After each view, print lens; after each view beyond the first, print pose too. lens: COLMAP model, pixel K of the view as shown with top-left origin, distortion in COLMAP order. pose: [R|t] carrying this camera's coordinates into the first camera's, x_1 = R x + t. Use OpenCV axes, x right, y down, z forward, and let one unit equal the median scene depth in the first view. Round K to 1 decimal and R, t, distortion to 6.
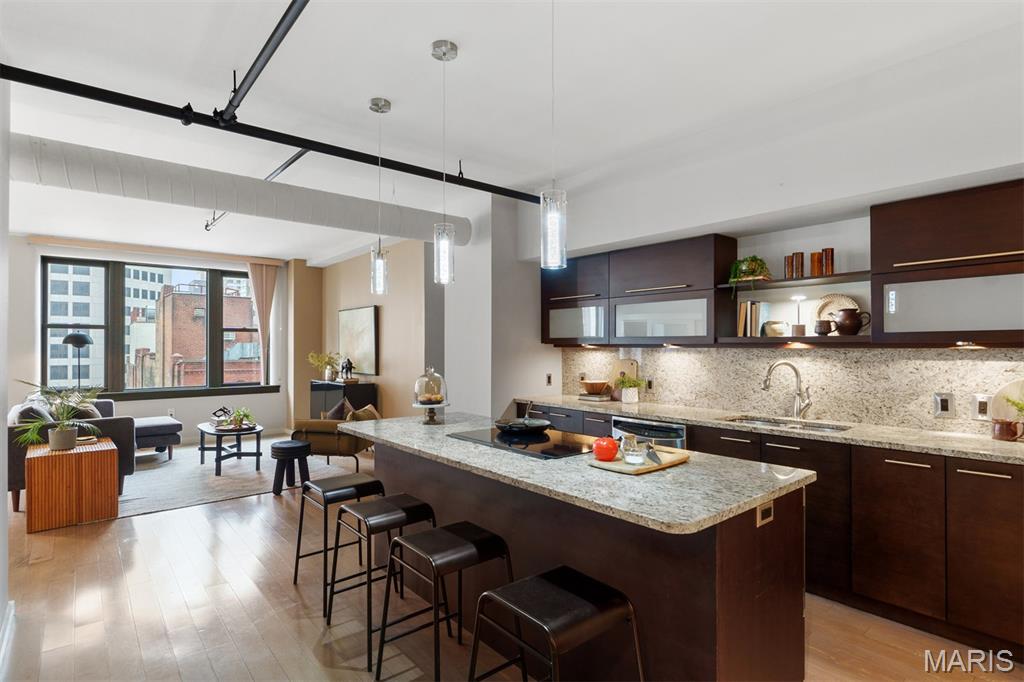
lens RADIAL K [[525.2, 0, 512.0], [0, 525.2, 341.0], [0, 0, 1]] dist [-0.001310, 0.000619]
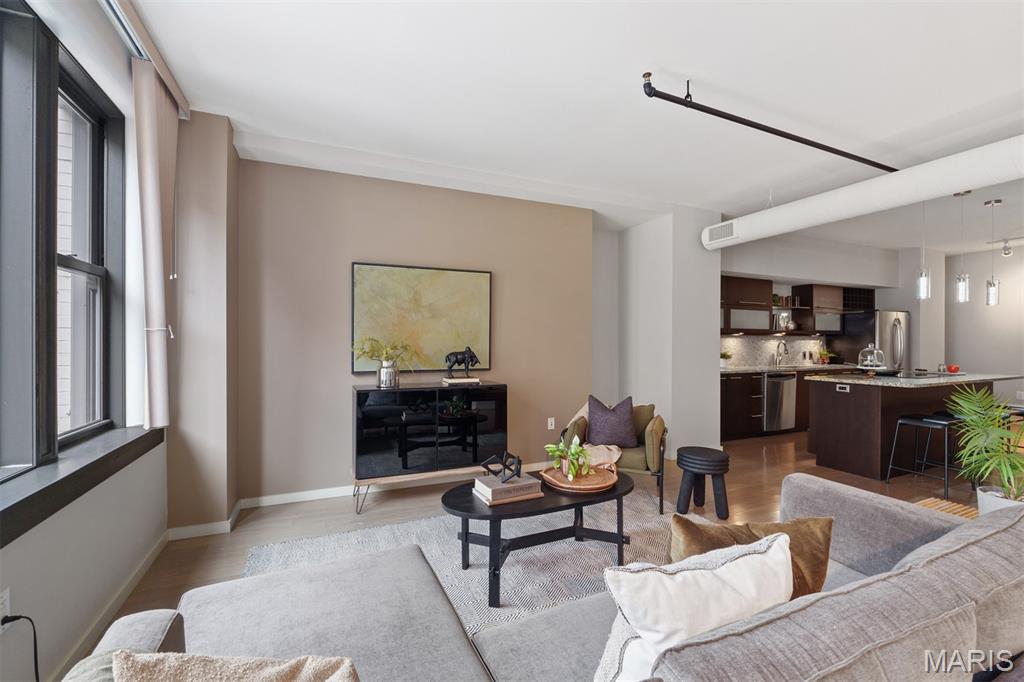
lens RADIAL K [[434.3, 0, 524.6], [0, 434.3, 341.3], [0, 0, 1]] dist [-0.000525, -0.000064]
pose [[0.257547, 0.000585, 0.966266, -0.821804], [-0.011867, 0.999926, 0.002558, 0.024134], [-0.966193, -0.012126, 0.257535, 0.806400]]
